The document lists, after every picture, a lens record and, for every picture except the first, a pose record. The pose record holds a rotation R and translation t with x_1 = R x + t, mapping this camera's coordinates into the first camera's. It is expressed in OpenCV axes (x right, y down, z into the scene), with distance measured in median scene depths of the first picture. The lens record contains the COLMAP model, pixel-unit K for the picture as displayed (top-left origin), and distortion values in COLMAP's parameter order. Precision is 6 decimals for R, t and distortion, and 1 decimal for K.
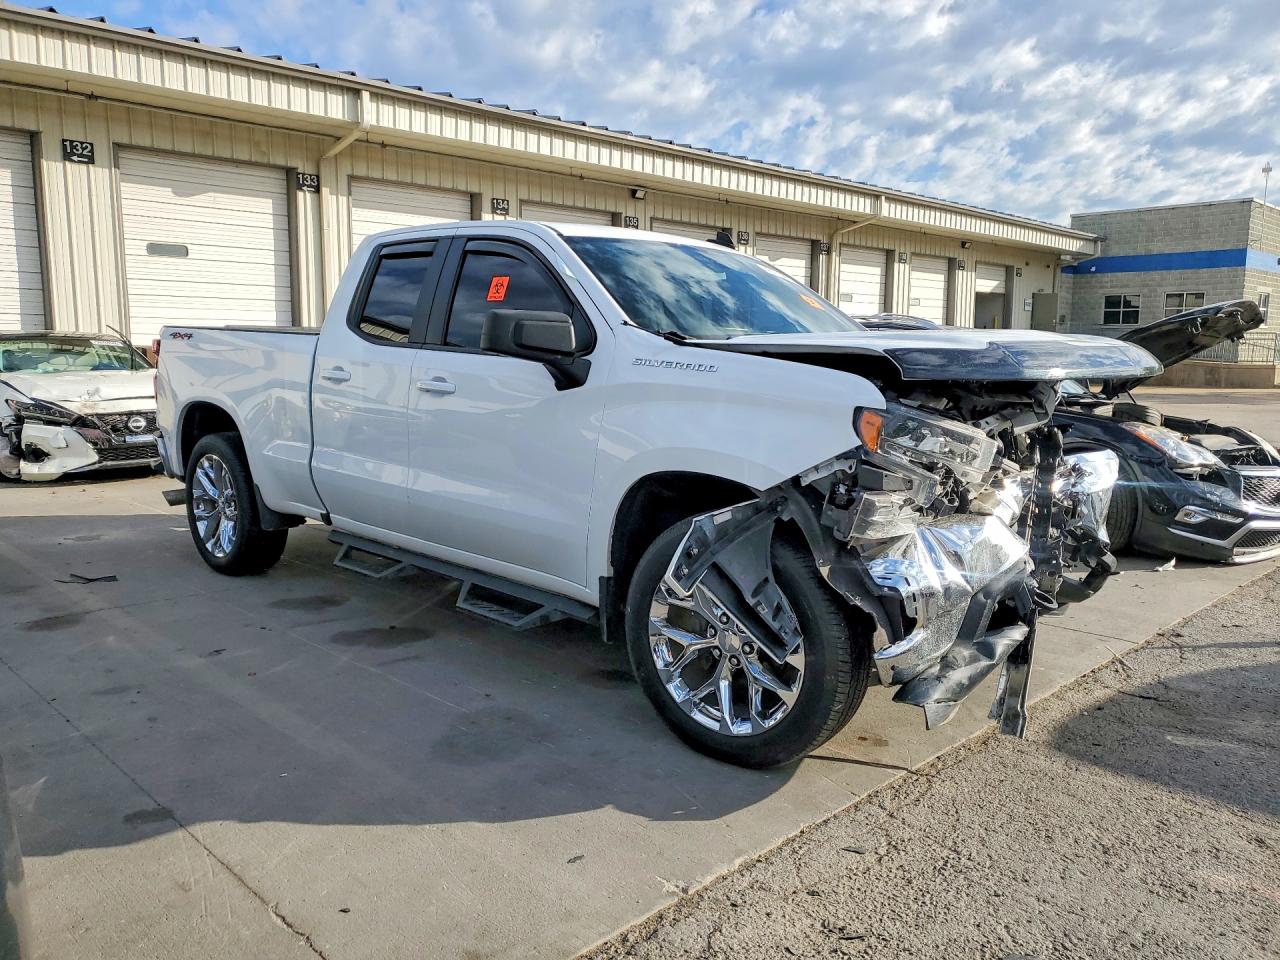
lens RADIAL K [[972.1, 0, 645.3], [0, 972.1, 510.1], [0, 0, 1]] dist [0.011834, 0.003927]
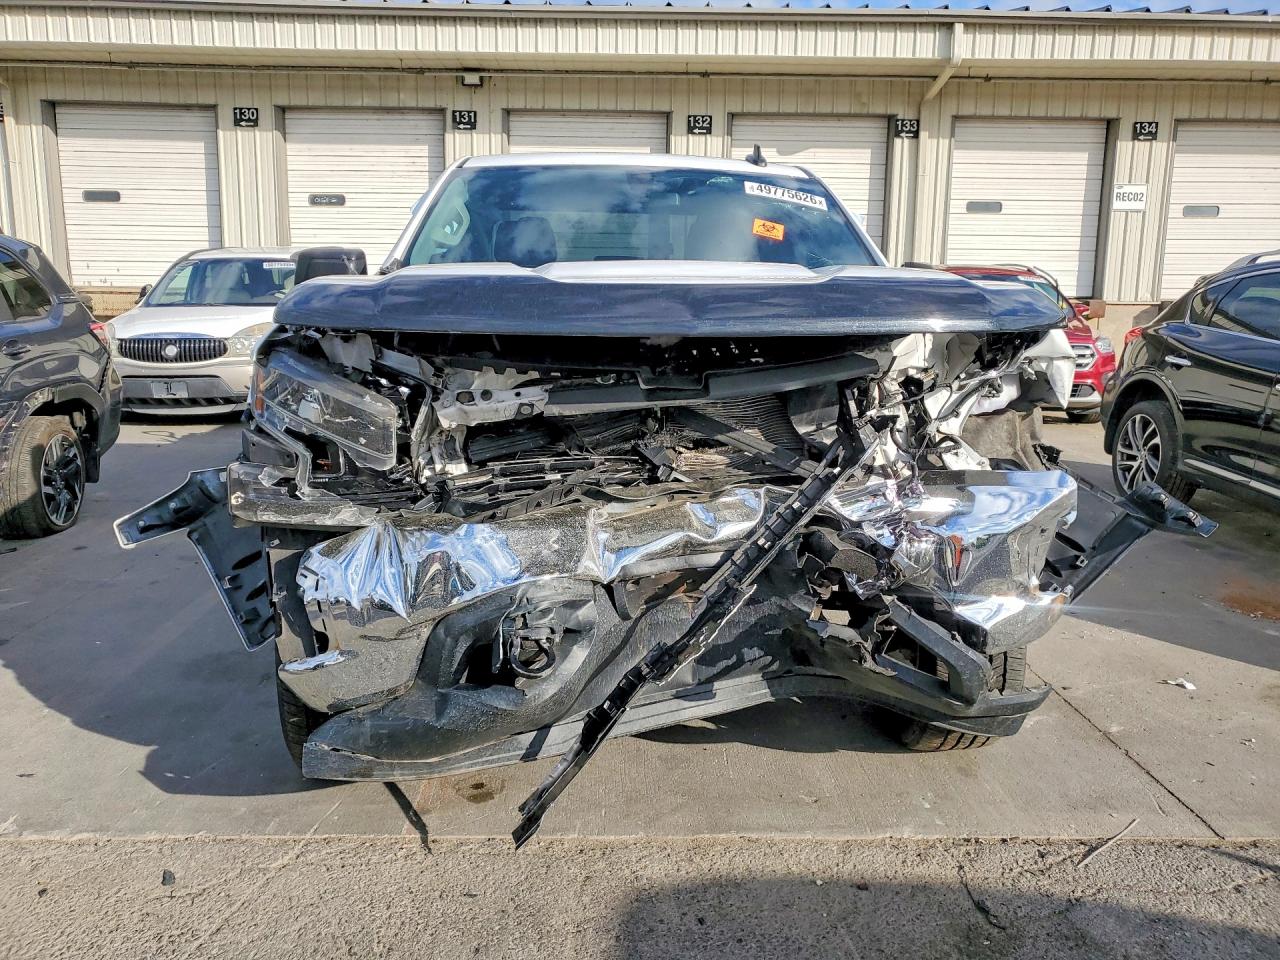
lens RADIAL K [[965.9, 0, 640.0], [0, 965.9, 480.0], [0, 0, 1]] dist [-0.000998, 0.004995]
pose [[0.733634, 0.128181, -0.667346, 0.167710], [-0.117731, 0.991173, 0.060955, -0.011832], [0.669269, 0.033849, 0.742249, 0.114561]]
